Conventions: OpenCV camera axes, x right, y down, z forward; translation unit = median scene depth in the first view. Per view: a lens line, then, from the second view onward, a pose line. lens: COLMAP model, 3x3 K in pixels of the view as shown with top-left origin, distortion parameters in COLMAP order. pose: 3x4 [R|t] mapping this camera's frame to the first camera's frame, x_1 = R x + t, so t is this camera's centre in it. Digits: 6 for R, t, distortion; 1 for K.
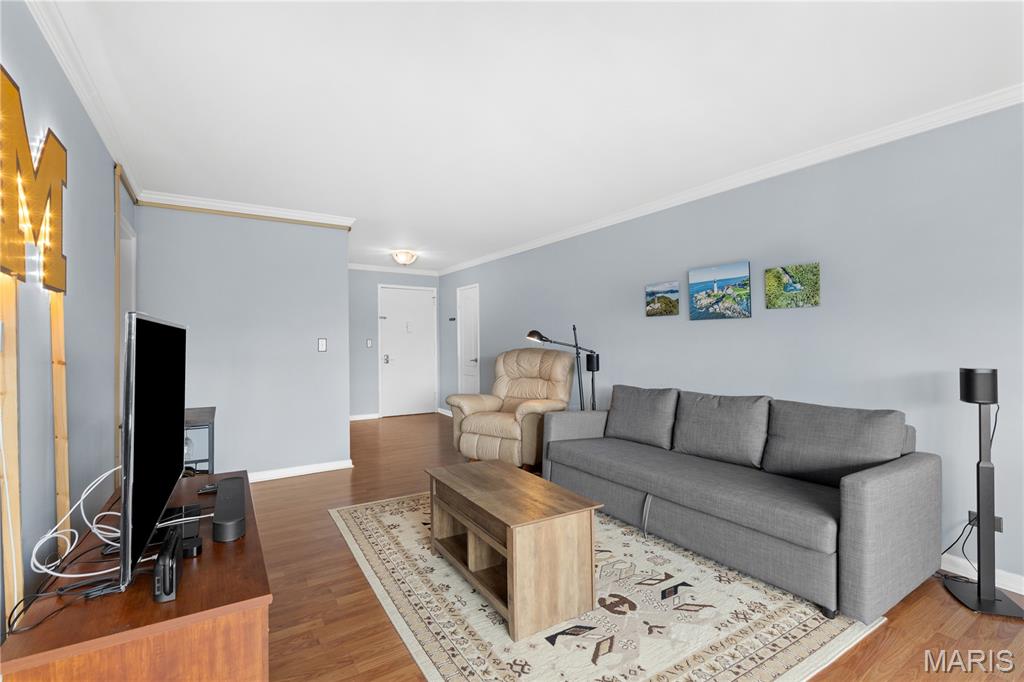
lens RADIAL K [[469.6, 0, 518.7], [0, 469.6, 339.9], [0, 0, 1]] dist [-0.001394, -0.000143]
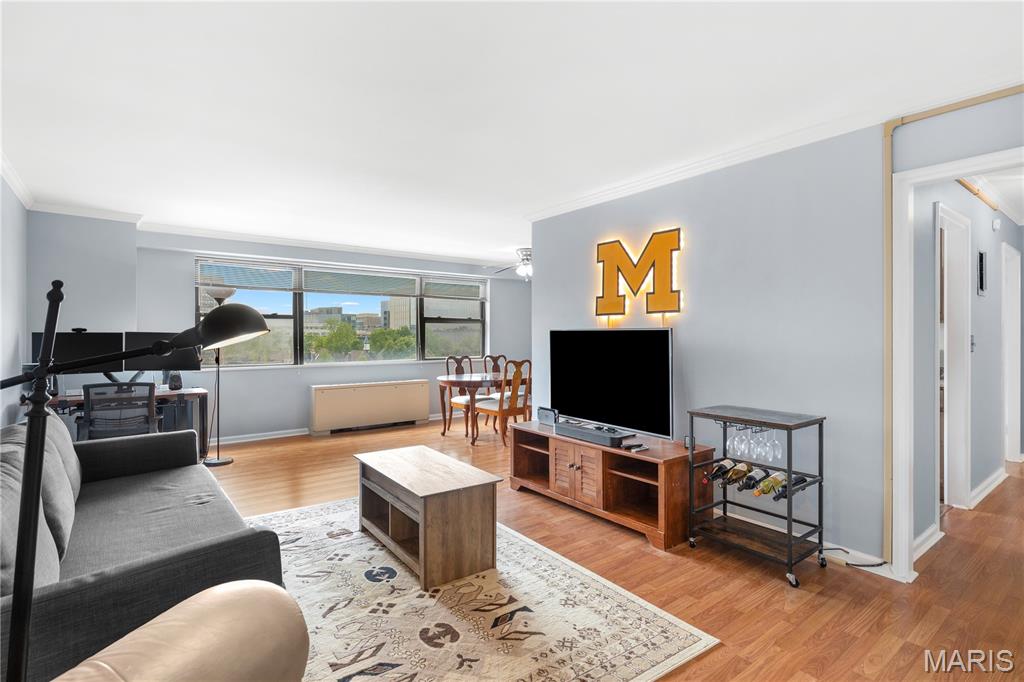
lens RADIAL K [[506.8, 0, 517.7], [0, 506.8, 337.8], [0, 0, 1]] dist [-0.000279, -0.000006]
pose [[-0.996536, 0.005152, -0.083003, -0.112758], [0.005081, 0.999987, 0.001068, -0.002755], [0.083007, 0.000642, -0.996549, 1.532575]]
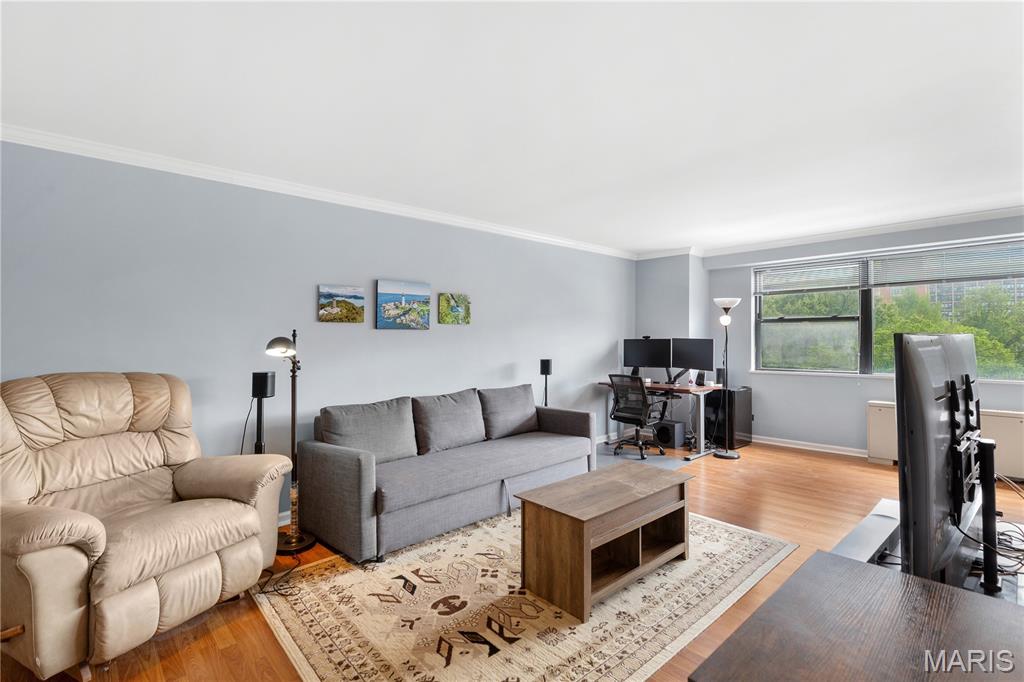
lens RADIAL K [[473.3, 0, 512.0], [0, 473.3, 341.0], [0, 0, 1]] dist [0.003057, -0.000172]
pose [[-0.173529, 0.000178, 0.984829, -0.726407], [0.005552, 0.999984, 0.000798, -0.016973], [-0.984813, 0.005606, -0.173528, 0.957802]]
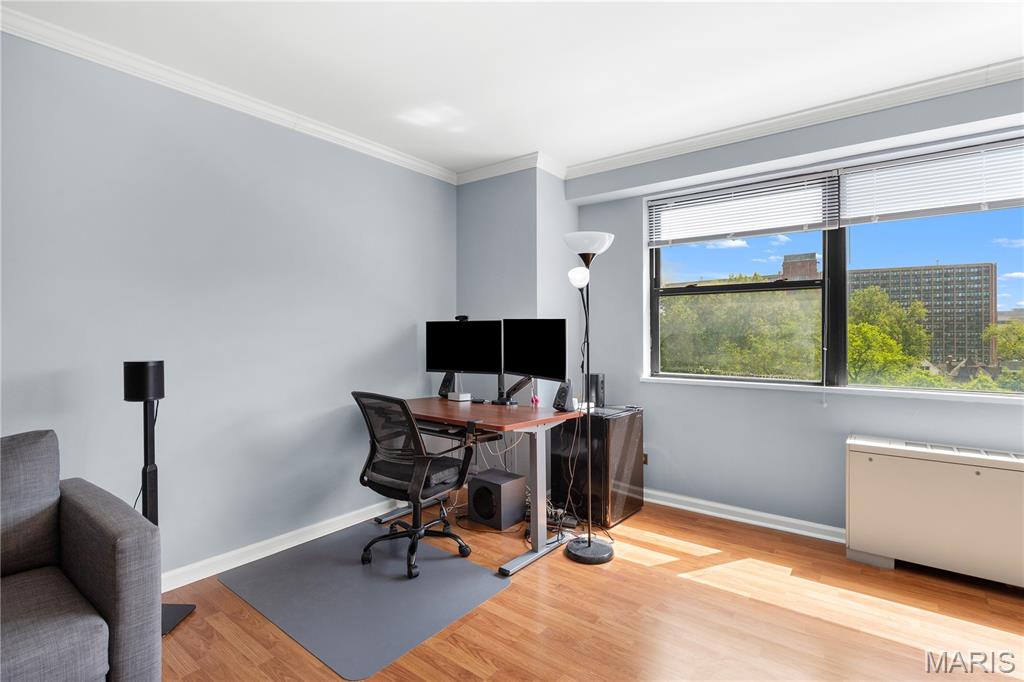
lens RADIAL K [[488.4, 0, 513.2], [0, 488.4, 333.2], [0, 0, 1]] dist [-0.001755, -0.000096]
pose [[-0.331577, 0.004100, 0.943419, -0.067619], [-0.000943, 0.999989, -0.004677, 0.007672], [-0.943428, -0.002440, -0.331570, 0.408087]]
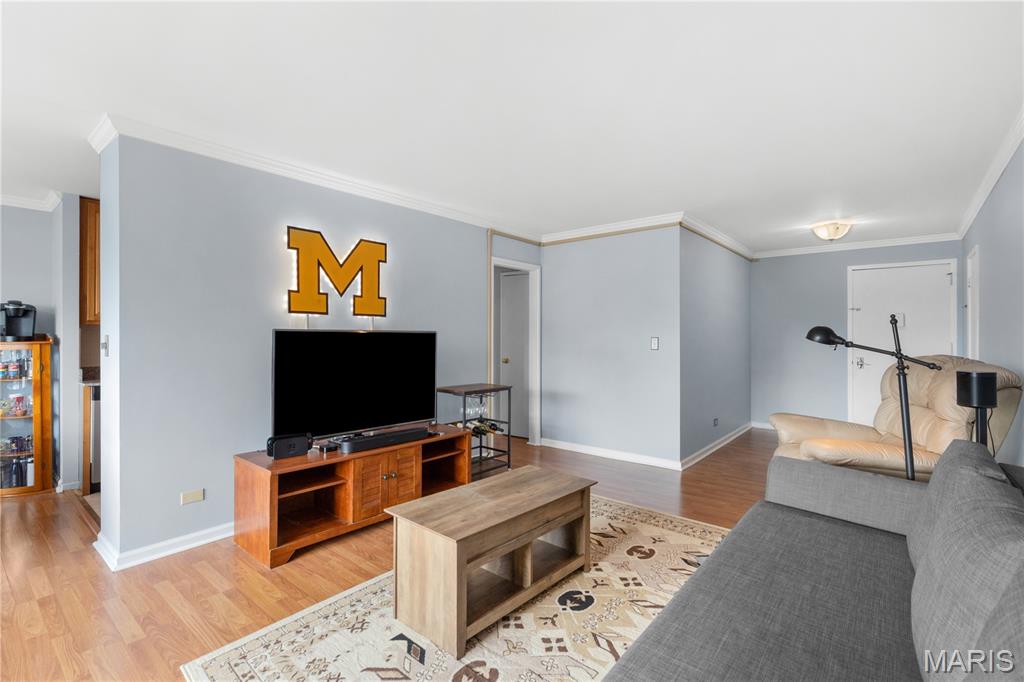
lens RADIAL K [[469.6, 0, 518.7], [0, 469.6, 339.9], [0, 0, 1]] dist [-0.001394, -0.000143]
pose [[0.302991, 0.010206, -0.952939, 0.601621], [0.000224, 0.999942, 0.010780, -0.010360], [0.952993, -0.003480, 0.302971, 0.507904]]
